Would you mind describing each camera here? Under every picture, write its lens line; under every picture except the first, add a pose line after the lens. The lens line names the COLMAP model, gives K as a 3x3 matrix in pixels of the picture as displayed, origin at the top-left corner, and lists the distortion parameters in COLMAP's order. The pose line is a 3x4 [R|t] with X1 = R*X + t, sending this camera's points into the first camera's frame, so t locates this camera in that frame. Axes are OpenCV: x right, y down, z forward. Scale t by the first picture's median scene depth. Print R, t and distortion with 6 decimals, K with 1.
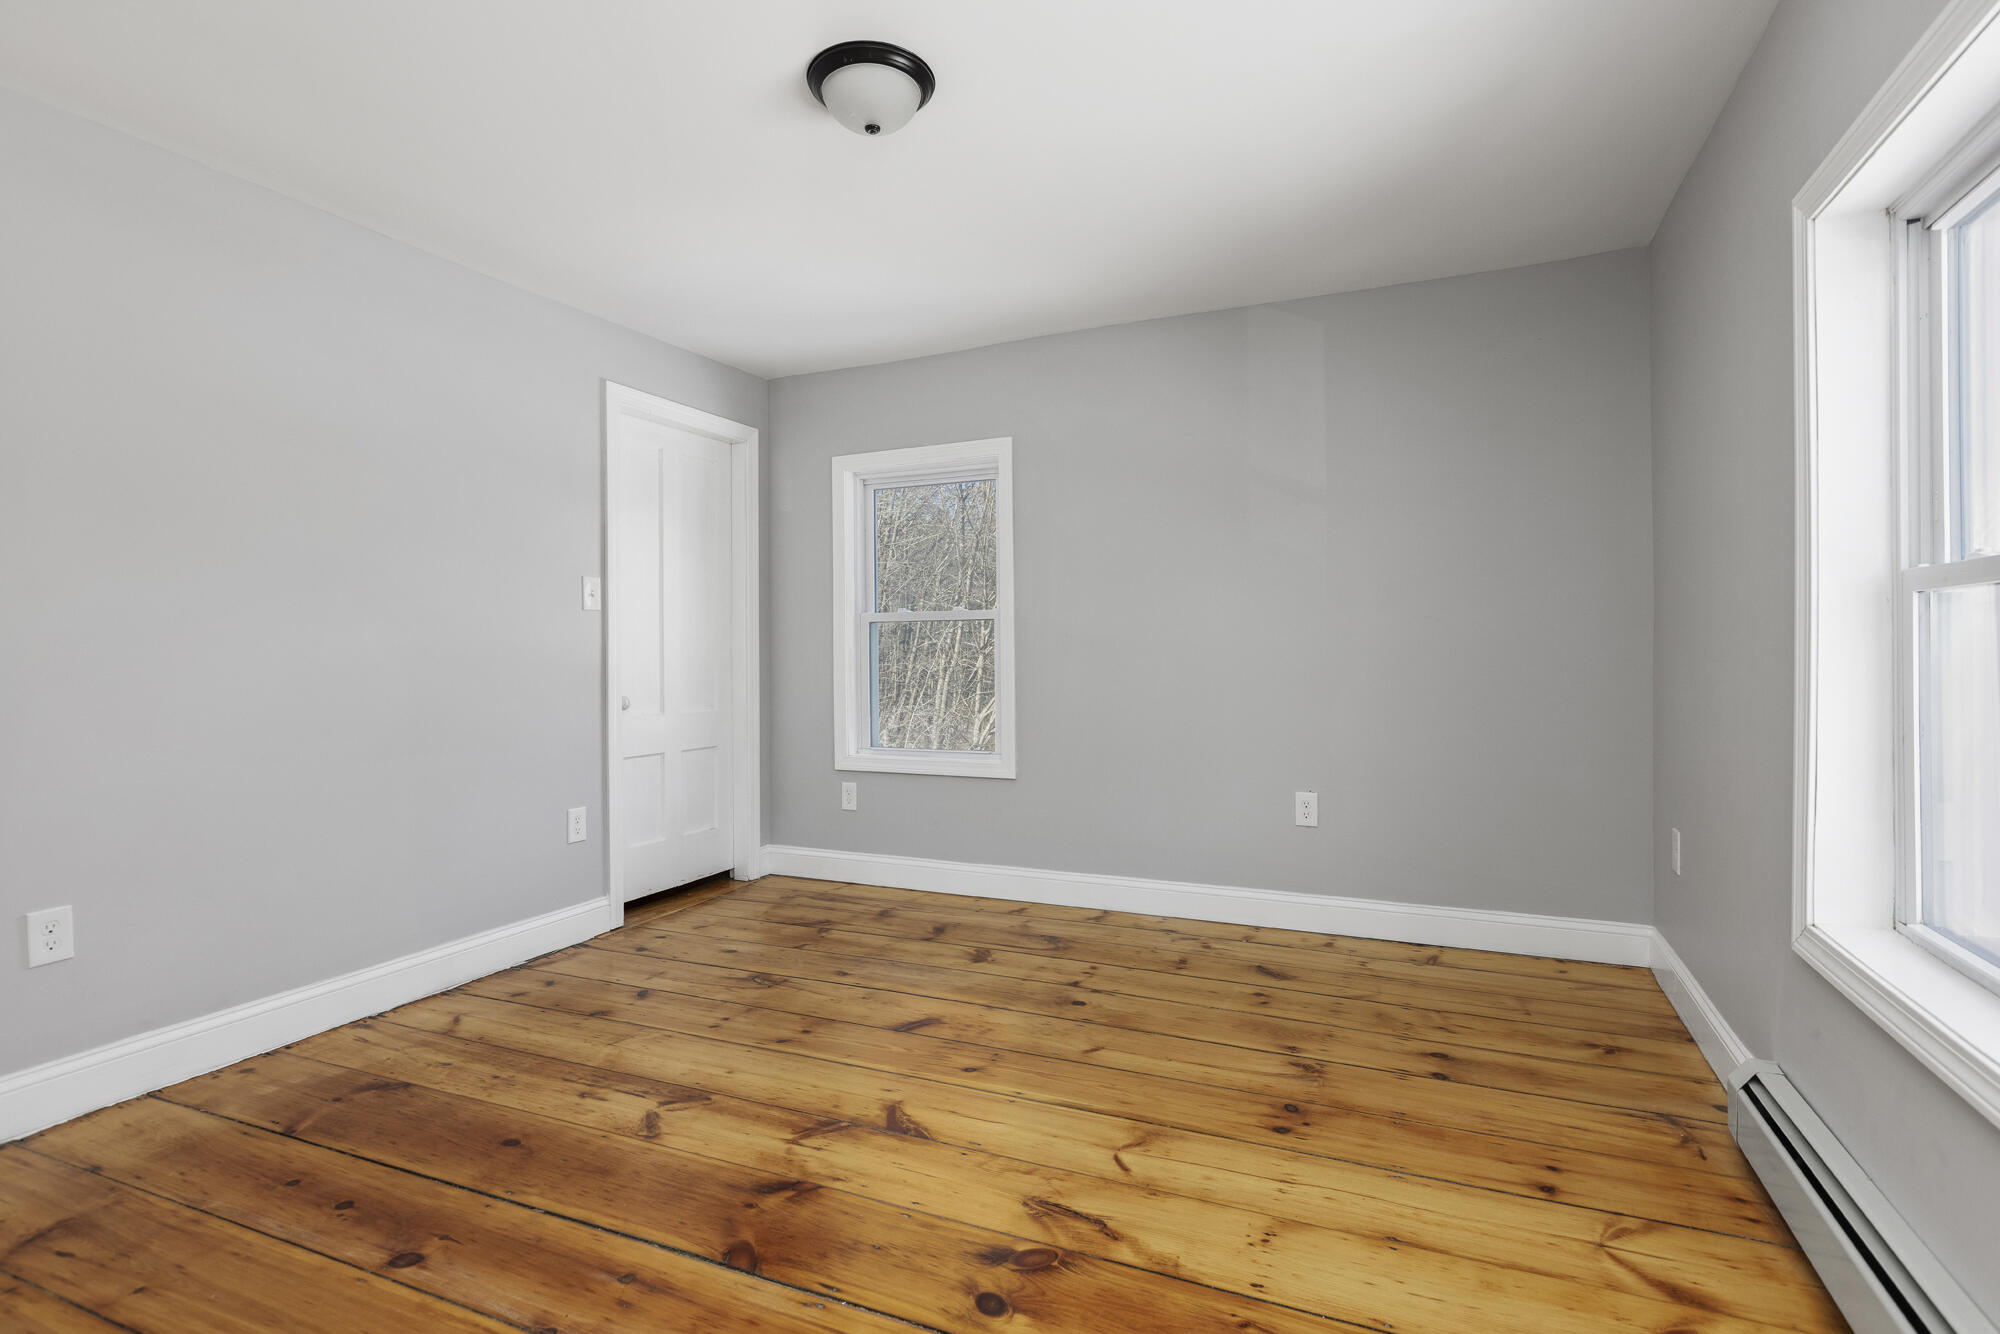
lens RADIAL K [[974.9, 0, 1003.4], [0, 974.9, 657.9], [0, 0, 1]] dist [-0.001598, -0.001266]
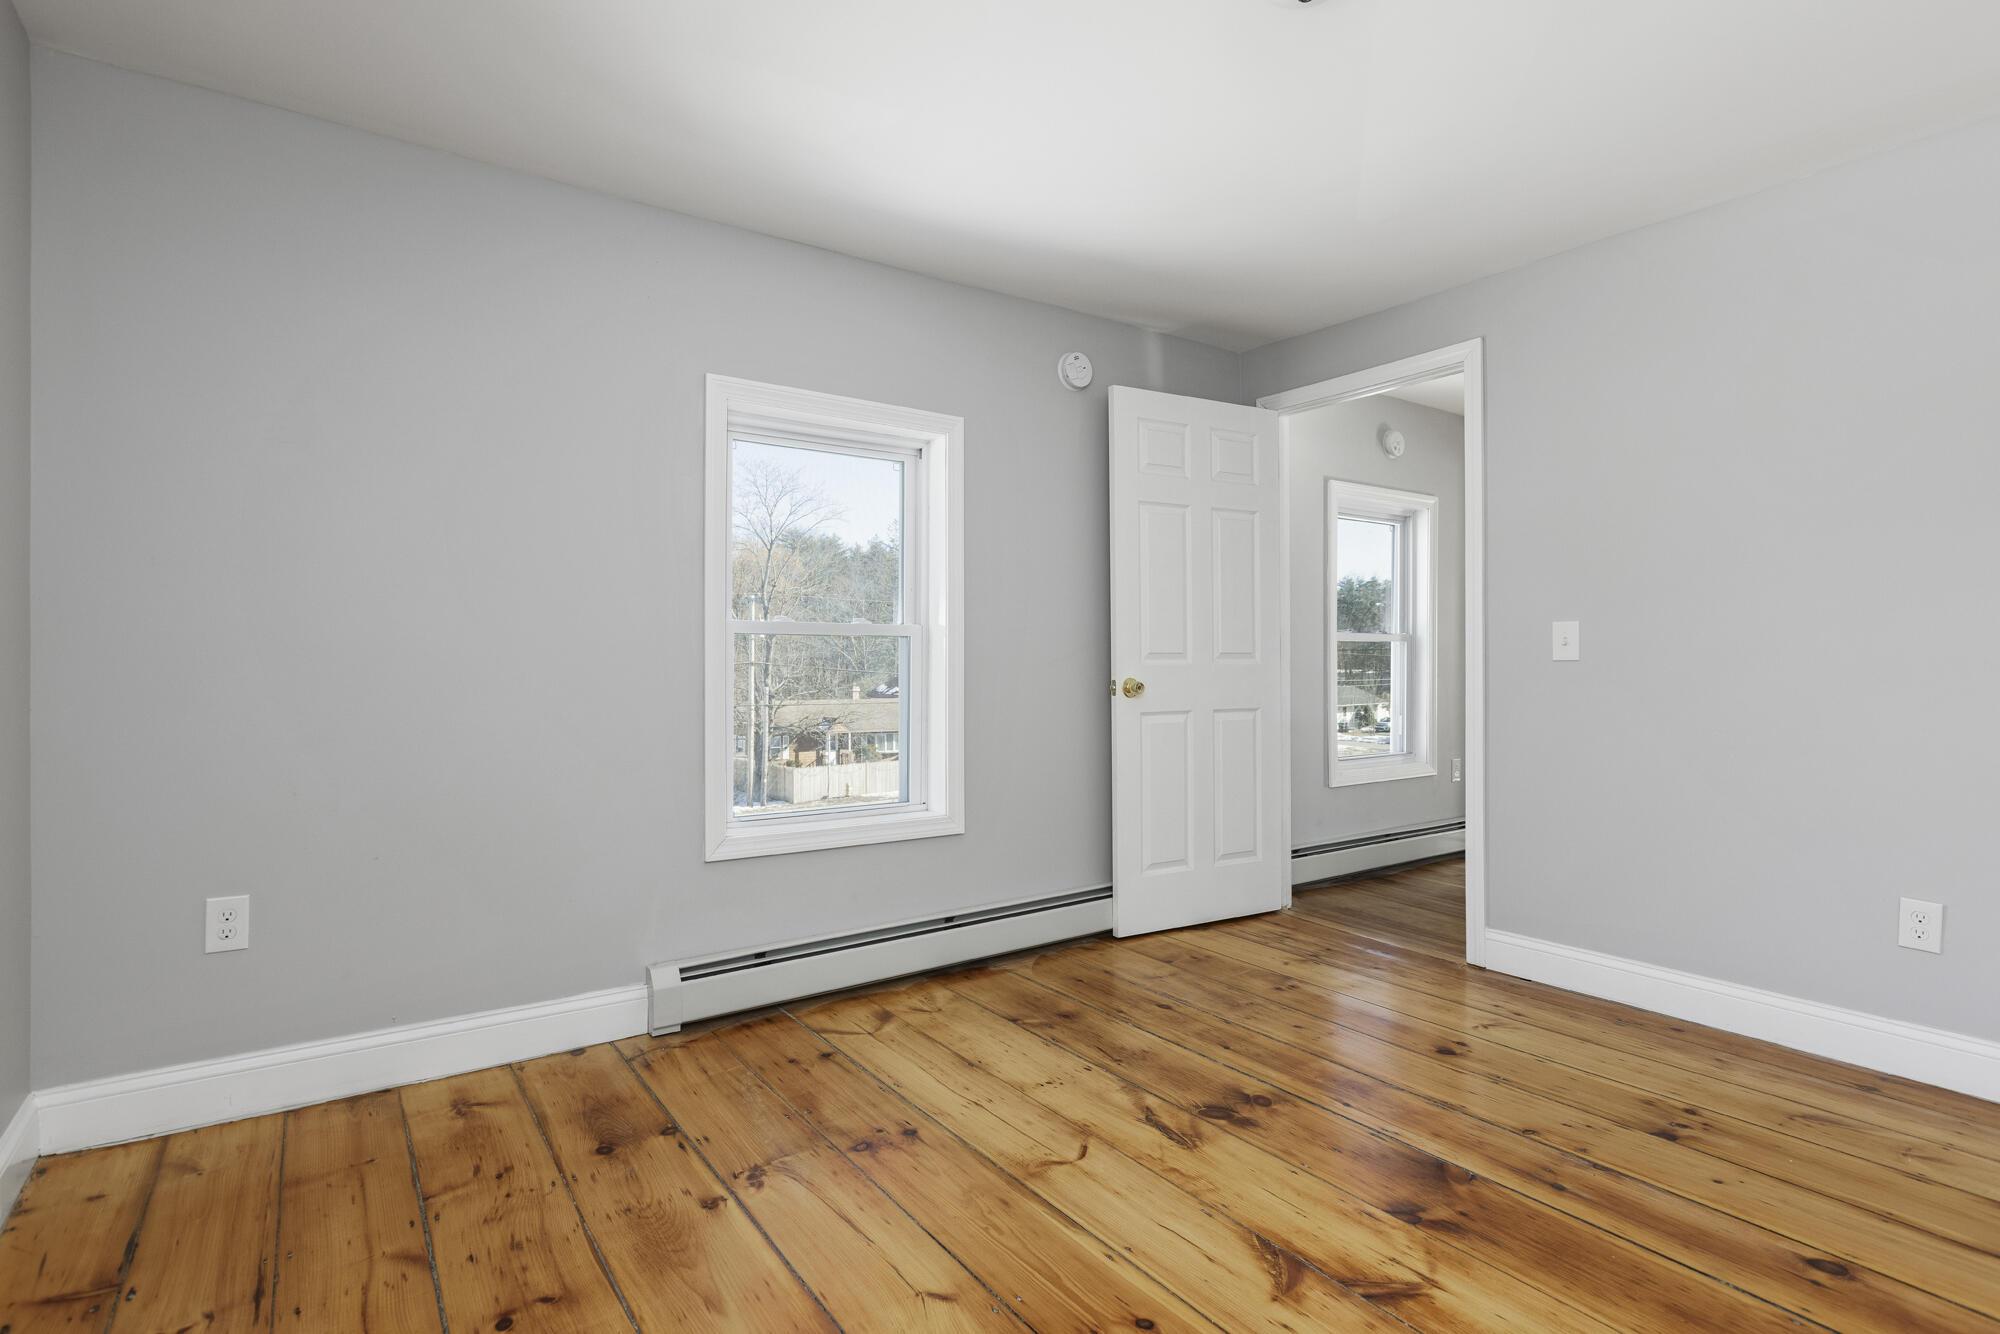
lens RADIAL K [[974.9, 0, 999.0], [0, 974.9, 664.3], [0, 0, 1]] dist [-0.001598, -0.001266]
pose [[-0.856434, 0.007828, 0.516197, -0.345302], [0.010301, 0.999945, 0.001928, -0.005386], [-0.516153, 0.006968, -0.856468, 1.946170]]
